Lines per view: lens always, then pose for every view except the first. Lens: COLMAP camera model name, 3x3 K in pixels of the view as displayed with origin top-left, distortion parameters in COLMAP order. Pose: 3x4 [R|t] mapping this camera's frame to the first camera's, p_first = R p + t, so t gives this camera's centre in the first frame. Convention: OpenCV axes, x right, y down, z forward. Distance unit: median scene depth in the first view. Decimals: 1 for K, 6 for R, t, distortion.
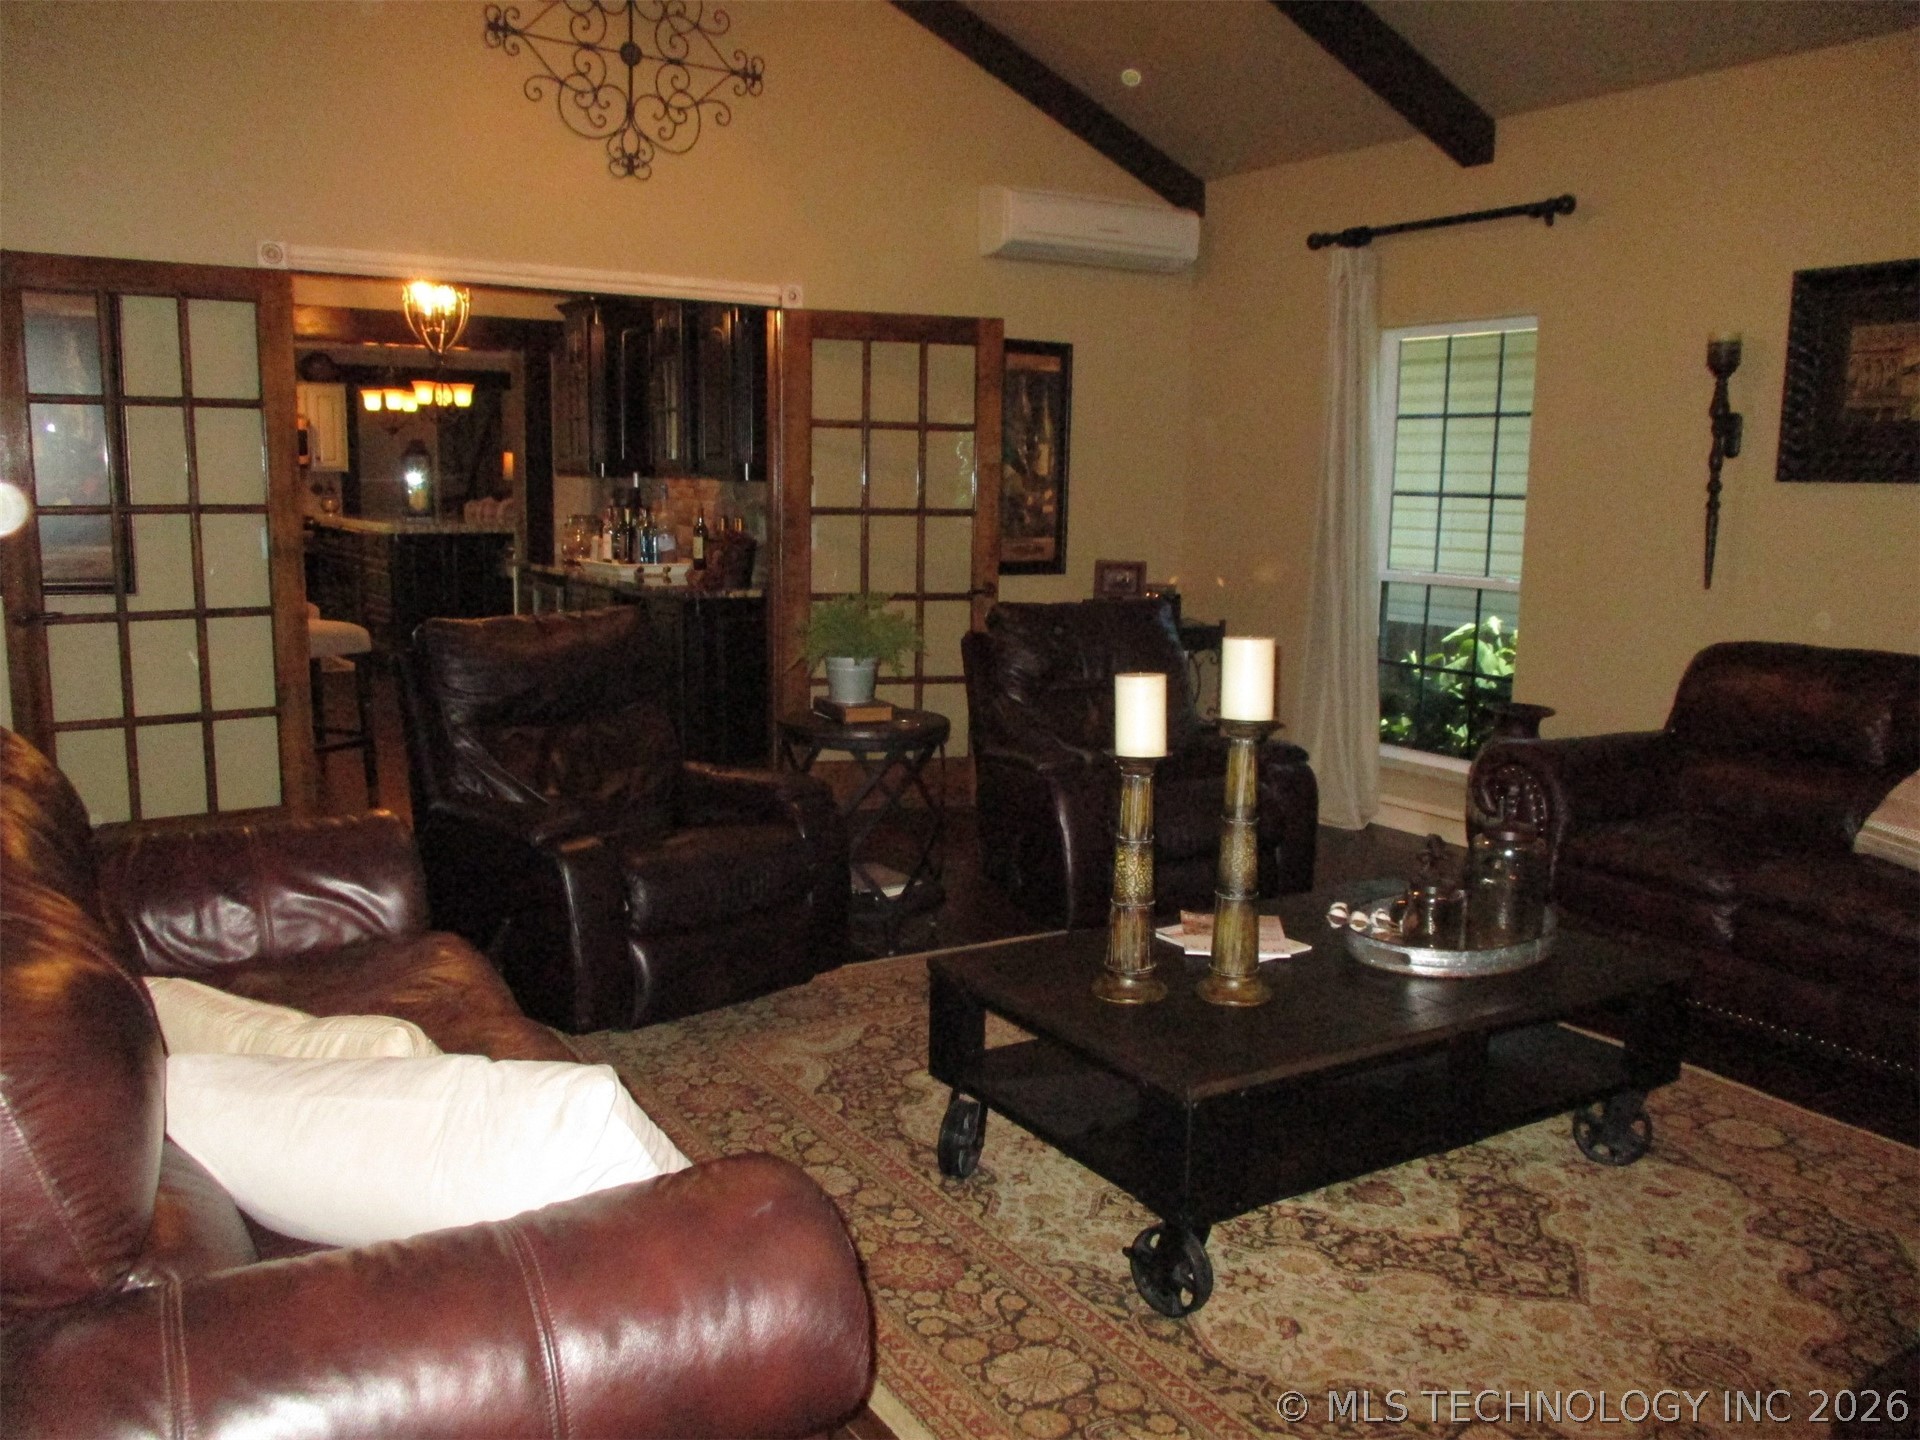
lens RADIAL K [[1597.2, 0, 960.0], [0, 1597.2, 720.0], [0, 0, 1]] dist [-0.012400, -0.003126]
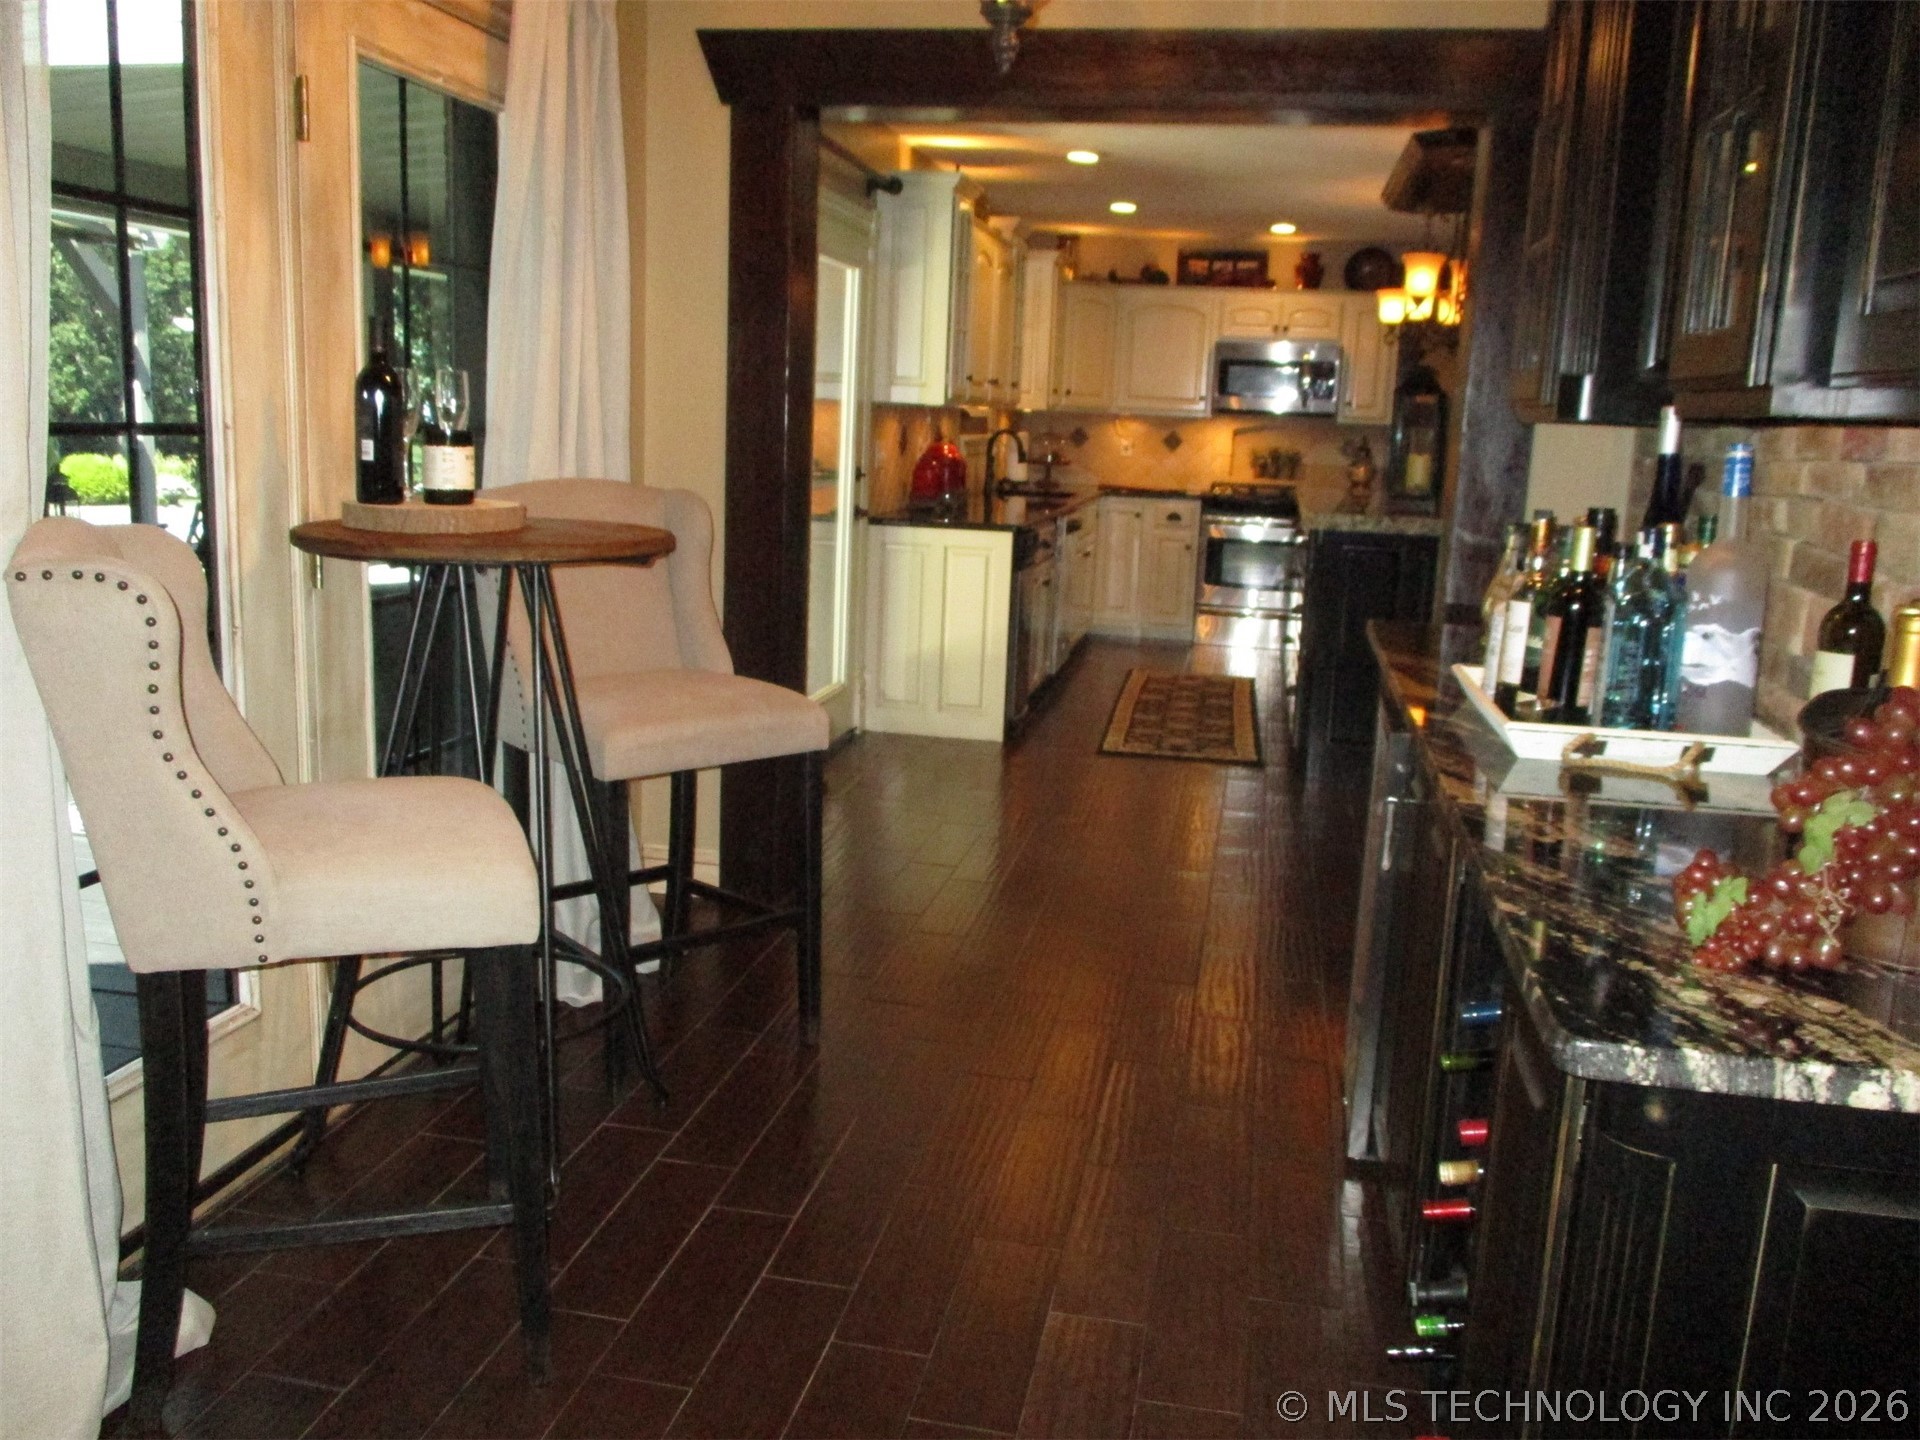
lens RADIAL K [[1597.2, 0, 960.0], [0, 1597.2, 720.0], [0, 0, 1]] dist [-0.012400, -0.003126]
pose [[0.724076, 0.147592, -0.673744, -0.118443], [-0.138178, 0.988074, 0.067949, -0.132791], [0.675738, 0.043896, 0.735834, 0.928082]]
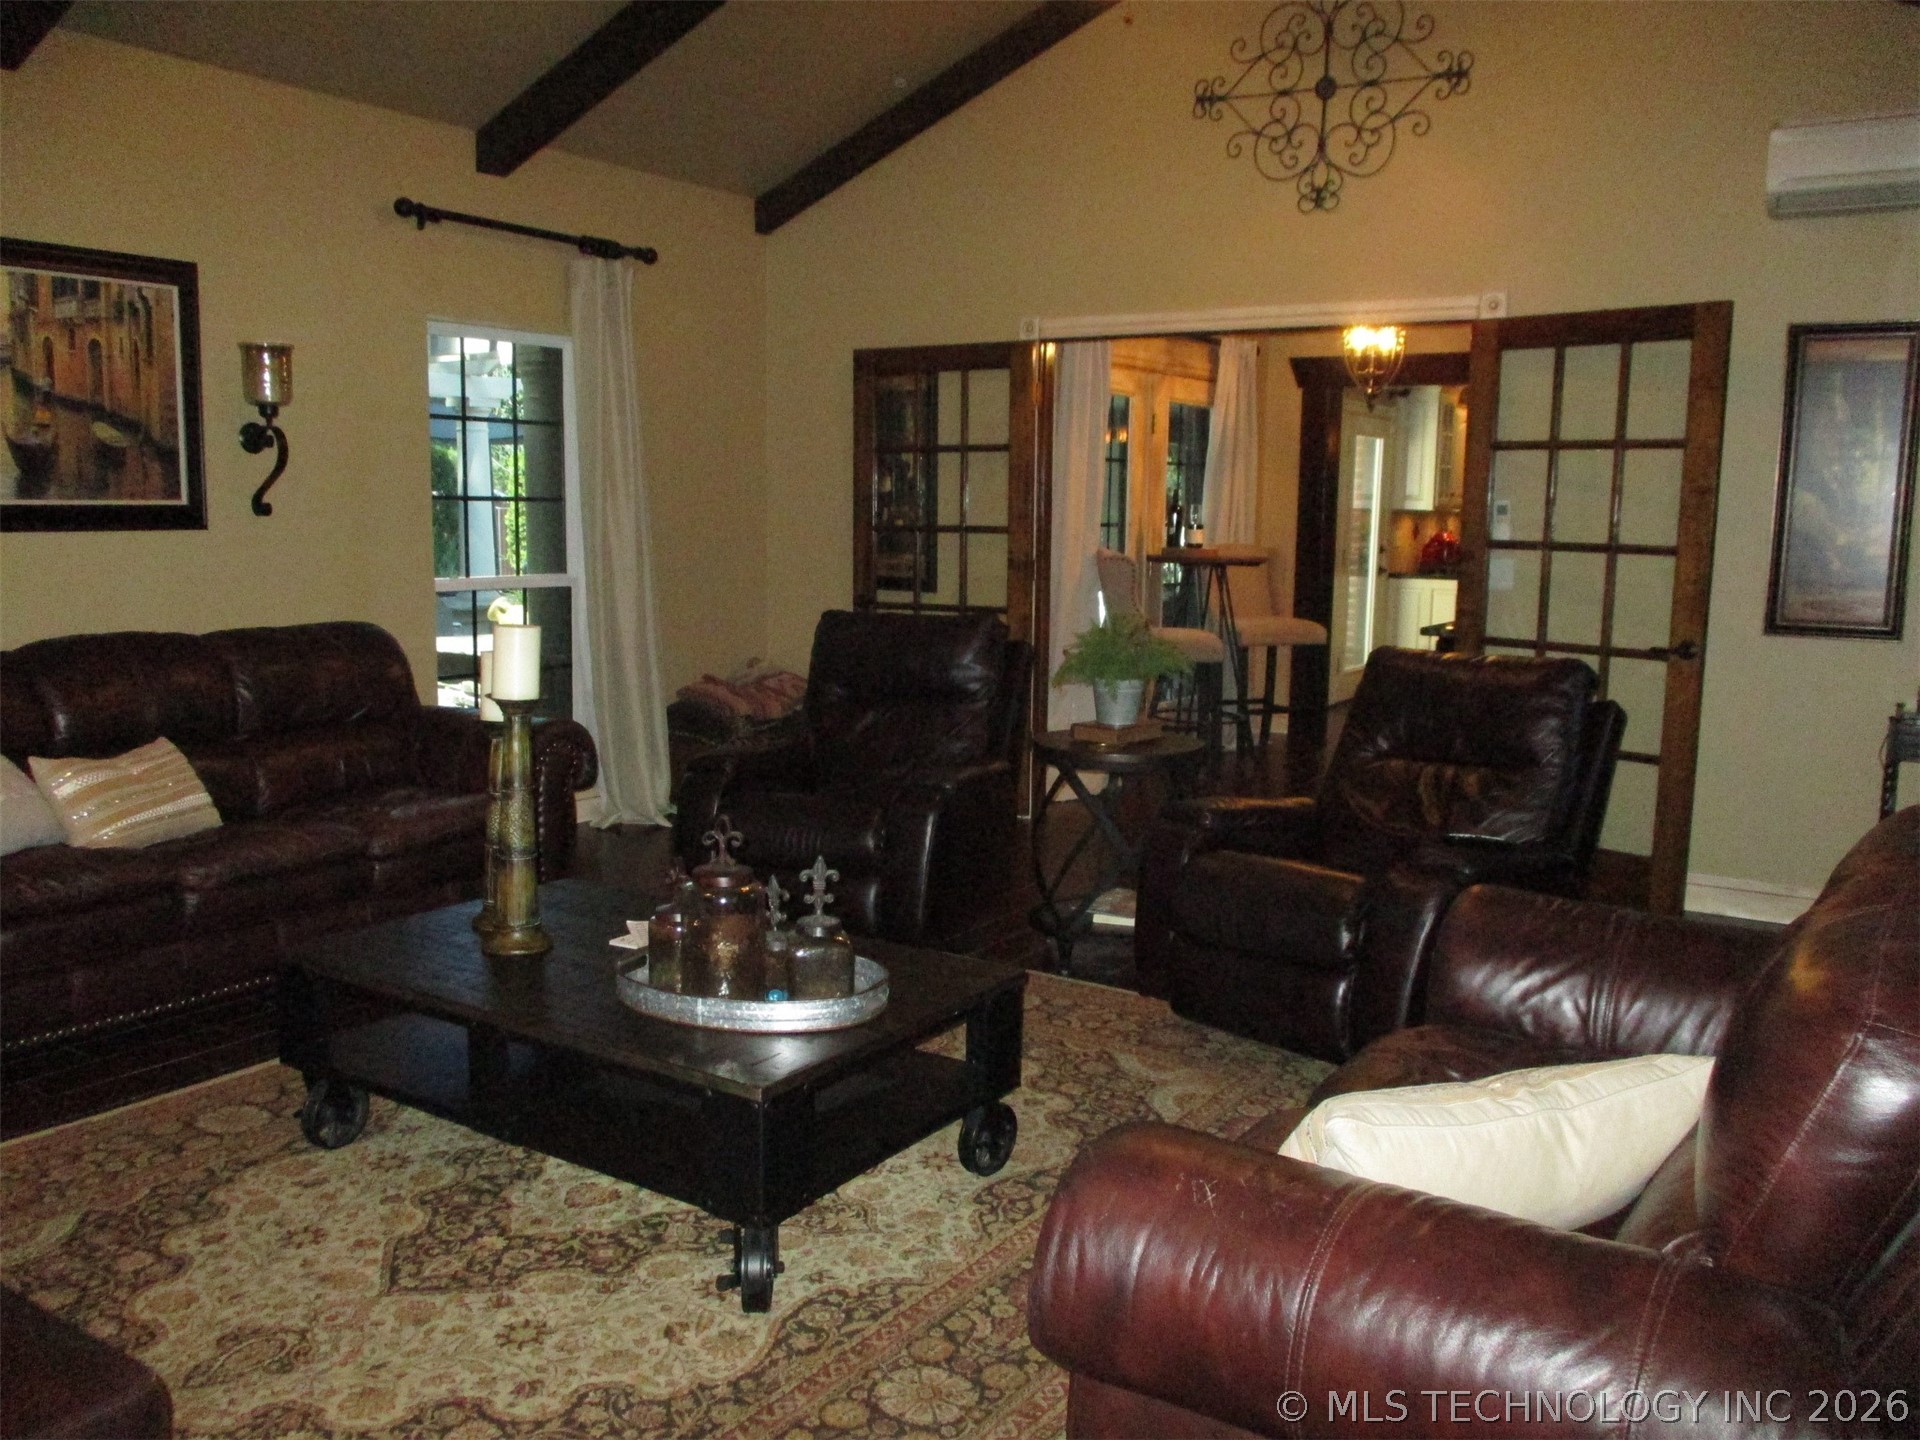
lens RADIAL K [[1597.2, 0, 960.0], [0, 1597.2, 720.0], [0, 0, 1]] dist [-0.012400, -0.003126]
pose [[0.413452, 0.114209, -0.903335, 0.650062], [-0.146350, 0.987539, 0.057871, -0.046137], [0.898687, 0.108276, 0.425015, 0.400607]]
